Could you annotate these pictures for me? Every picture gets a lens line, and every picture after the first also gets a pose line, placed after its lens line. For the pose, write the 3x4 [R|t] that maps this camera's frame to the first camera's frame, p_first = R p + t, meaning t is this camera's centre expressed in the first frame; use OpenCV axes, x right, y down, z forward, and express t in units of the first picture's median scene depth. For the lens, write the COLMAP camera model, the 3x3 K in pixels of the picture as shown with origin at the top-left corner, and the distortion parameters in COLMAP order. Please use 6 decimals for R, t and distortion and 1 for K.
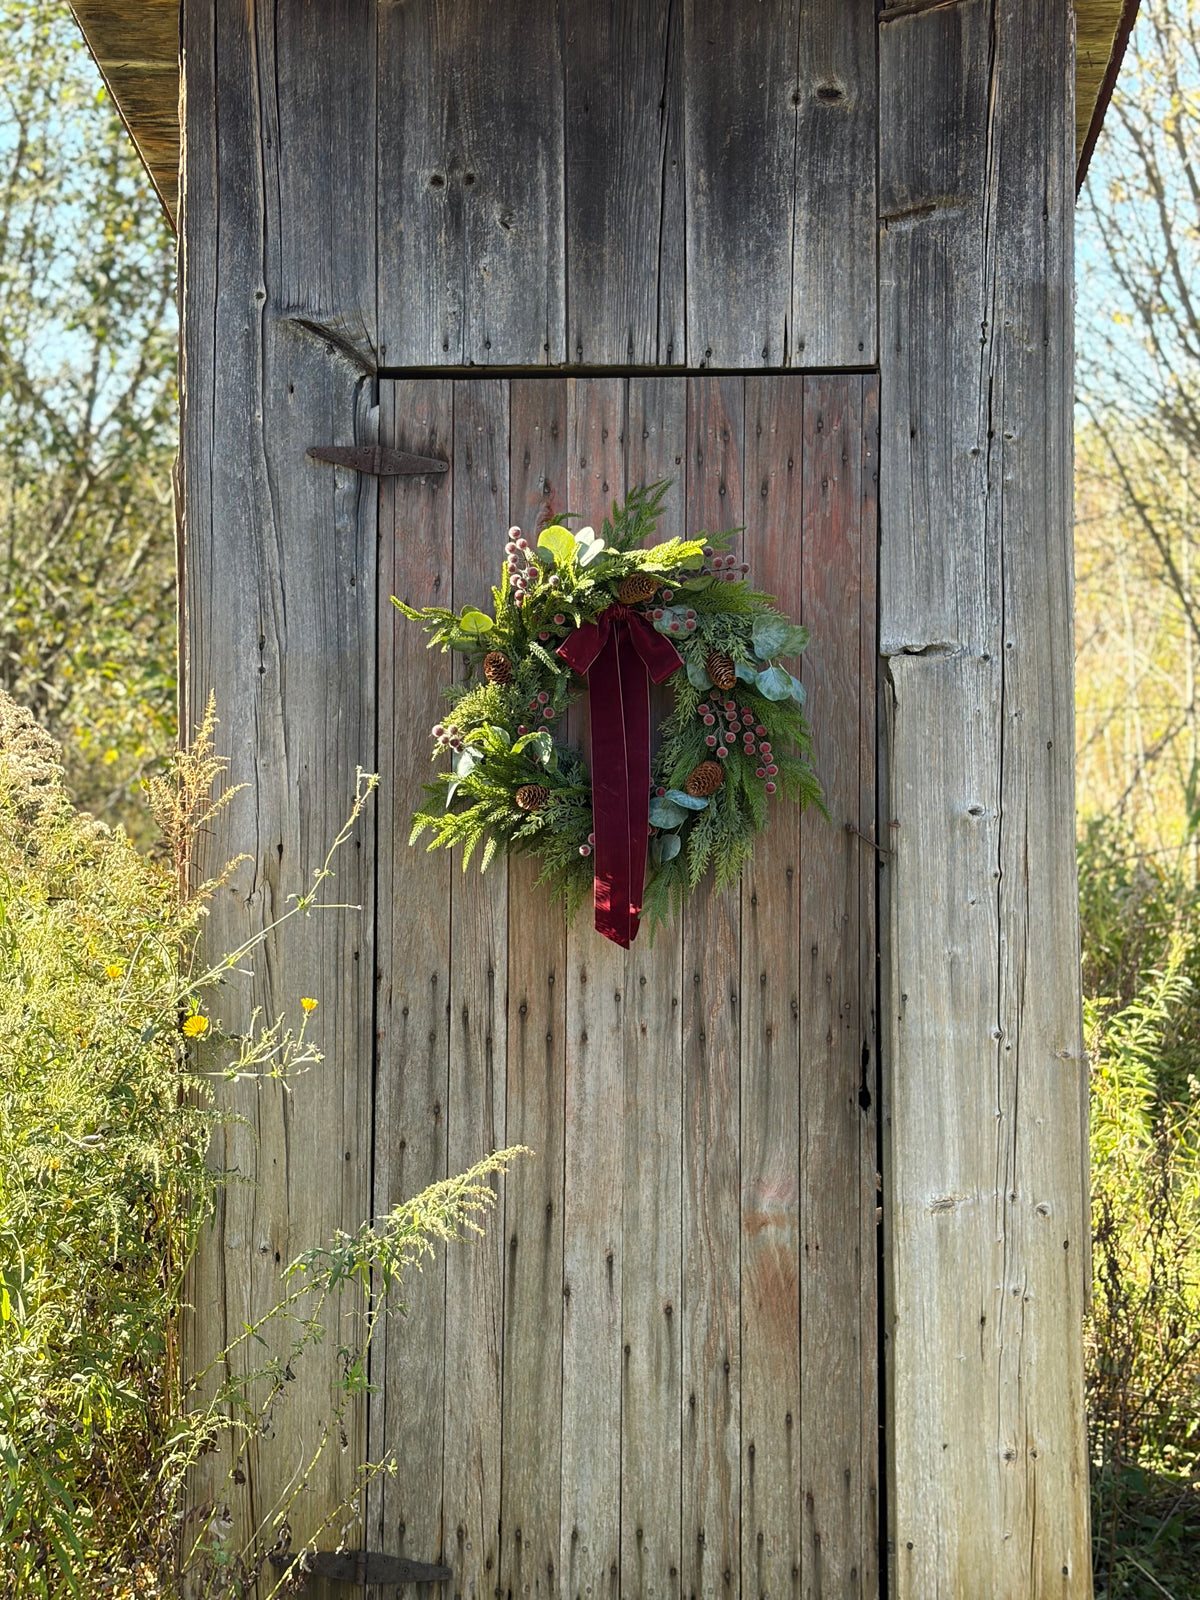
lens RADIAL K [[2512.1, 0, 602.6], [0, 2512.1, 807.9], [0, 0, 1]] dist [0.234433, -0.994712]
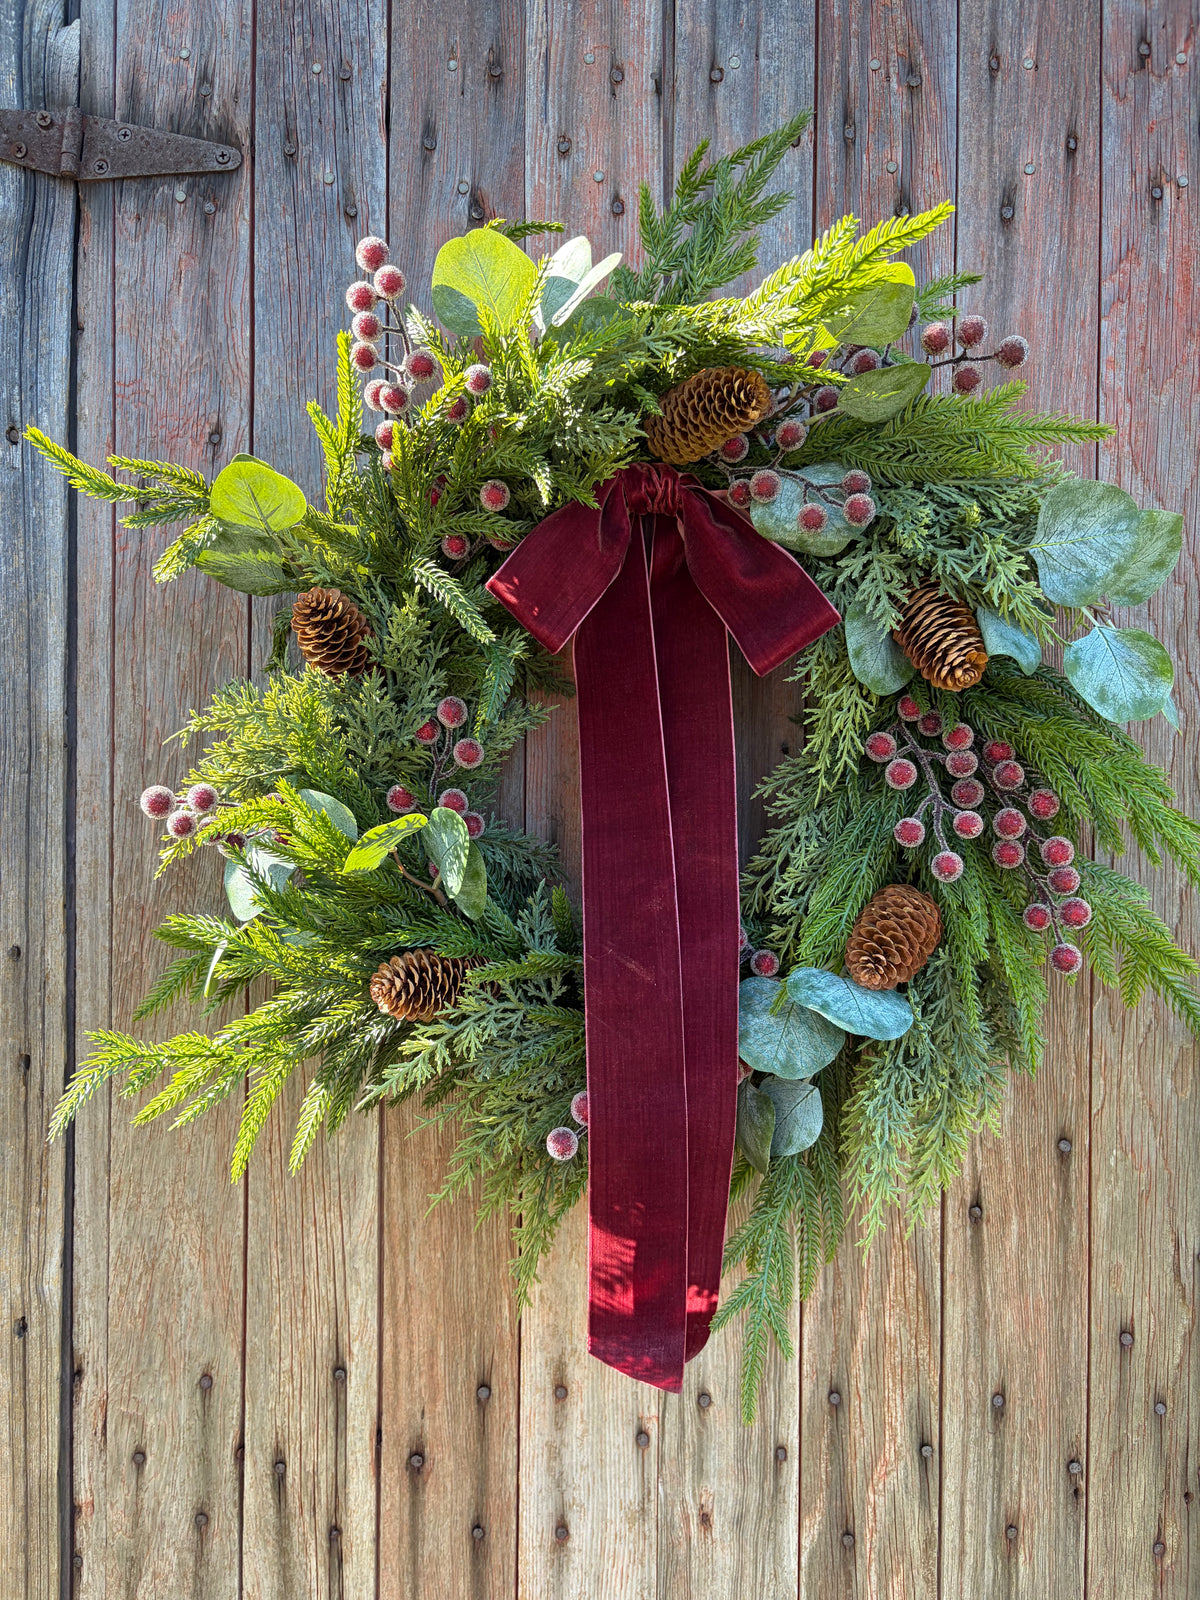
lens RADIAL K [[1188.1, 0, 606.0], [0, 1188.1, 807.8], [0, 0, 1]] dist [0.064504, -0.083856]
pose [[0.999873, 0.003548, 0.015562, -0.003519], [-0.003912, 0.999718, 0.023436, -0.033234], [-0.015474, -0.023494, 0.999604, 0.806758]]
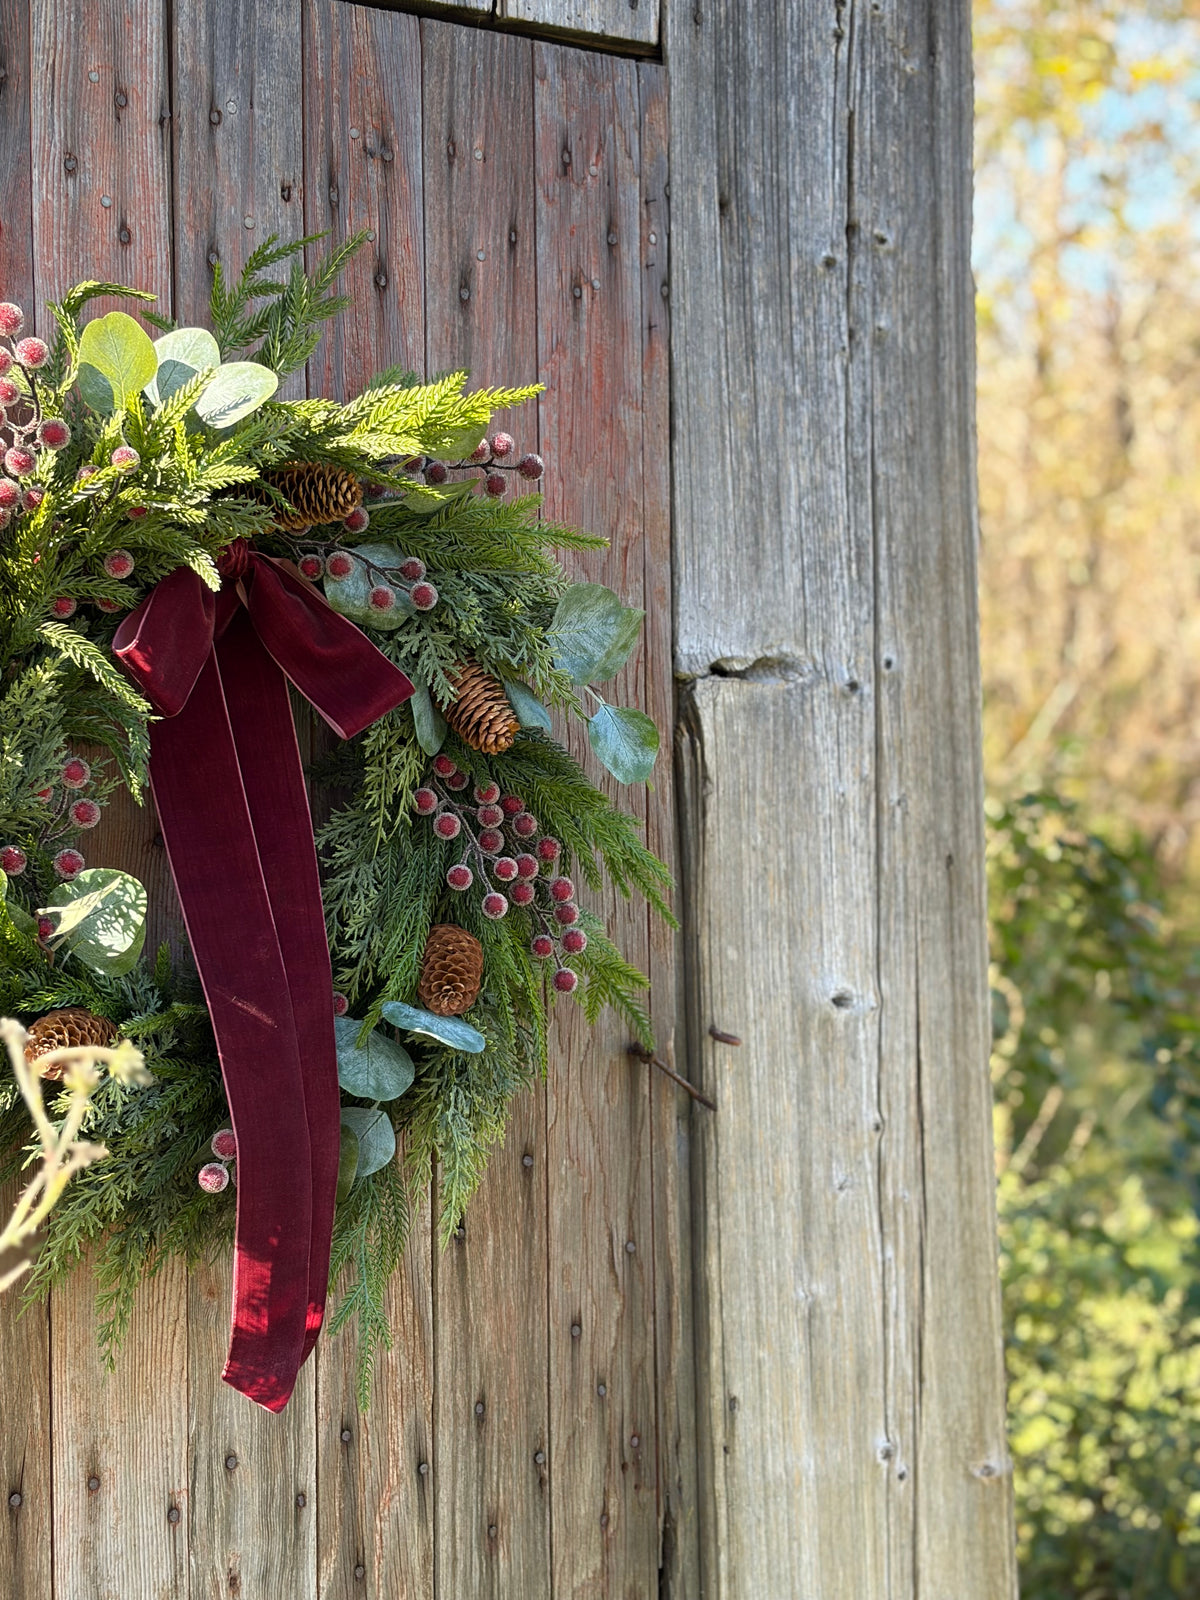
lens RADIAL K [[2491.9, 0, 596.7], [0, 2491.9, 828.5], [0, 0, 1]] dist [0.247276, -1.072730]
pose [[0.781034, -0.017137, 0.624253, -0.191550], [0.002438, 0.999699, 0.024394, -0.043651], [-0.624483, -0.017531, 0.780842, 0.647054]]
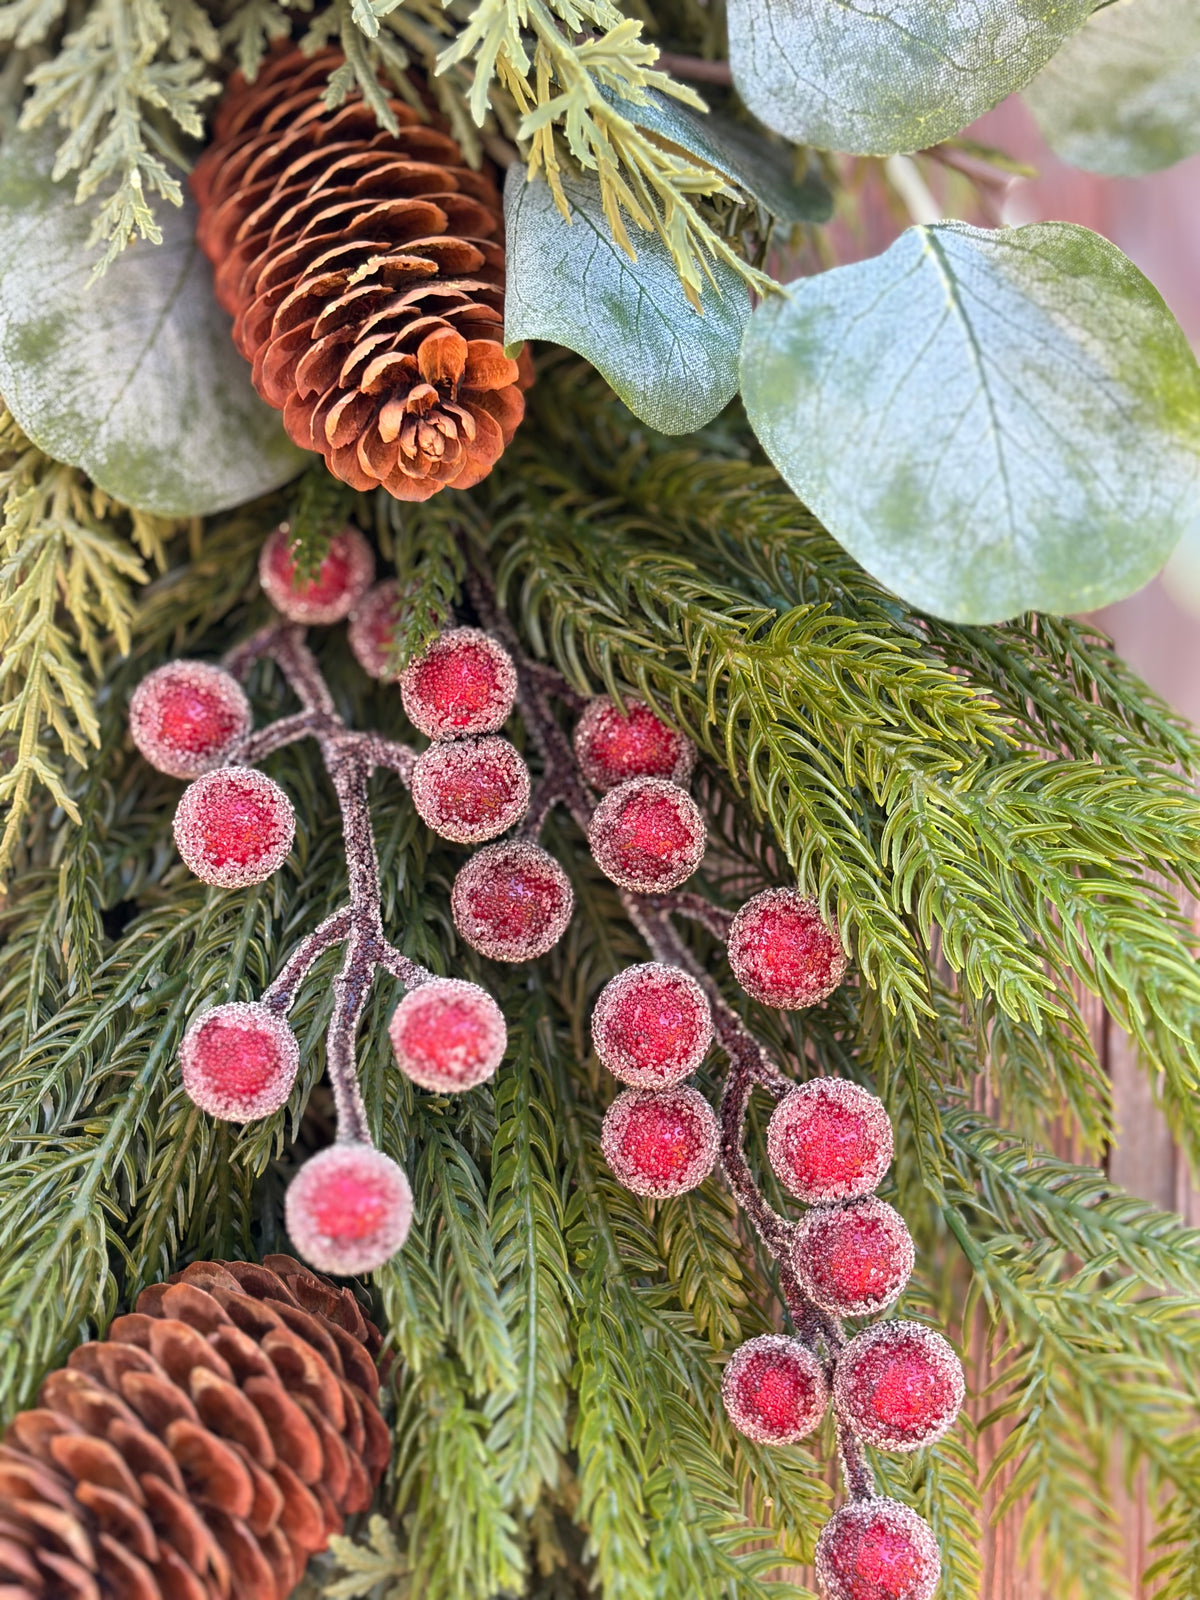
lens RADIAL K [[2509.9, 0, 616.5], [0, 2509.9, 799.9], [0, 0, 1]] dist [0.246791, -1.094341]
pose [[0.999392, 0.012250, 0.032640, 0.052351], [-0.012398, 0.999914, 0.004344, -0.035771], [-0.032584, -0.004746, 0.999458, 0.884817]]
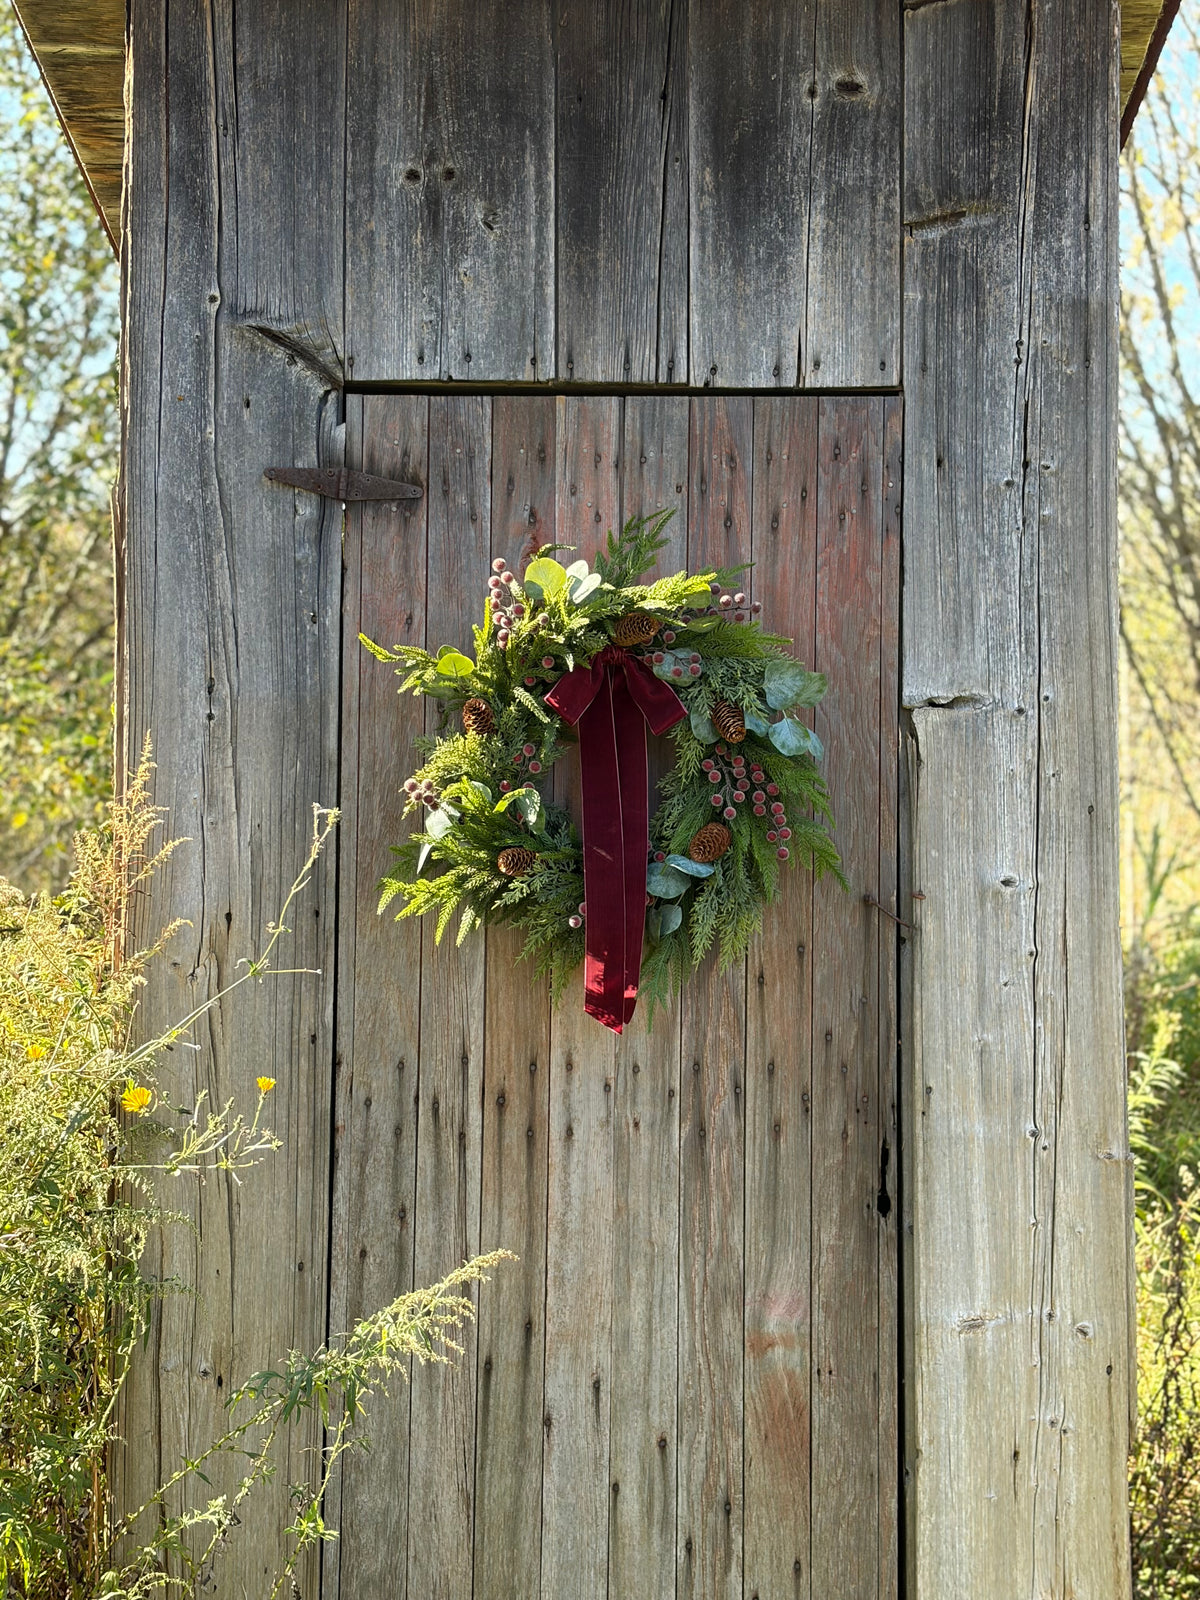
lens RADIAL K [[2512.1, 0, 602.6], [0, 2512.1, 807.9], [0, 0, 1]] dist [0.234433, -0.994712]
pose [[0.999325, 0.009121, 0.035584, -0.028439], [-0.008151, 0.999594, -0.027299, 0.000752], [-0.035818, 0.026991, 0.998994, 0.107134]]
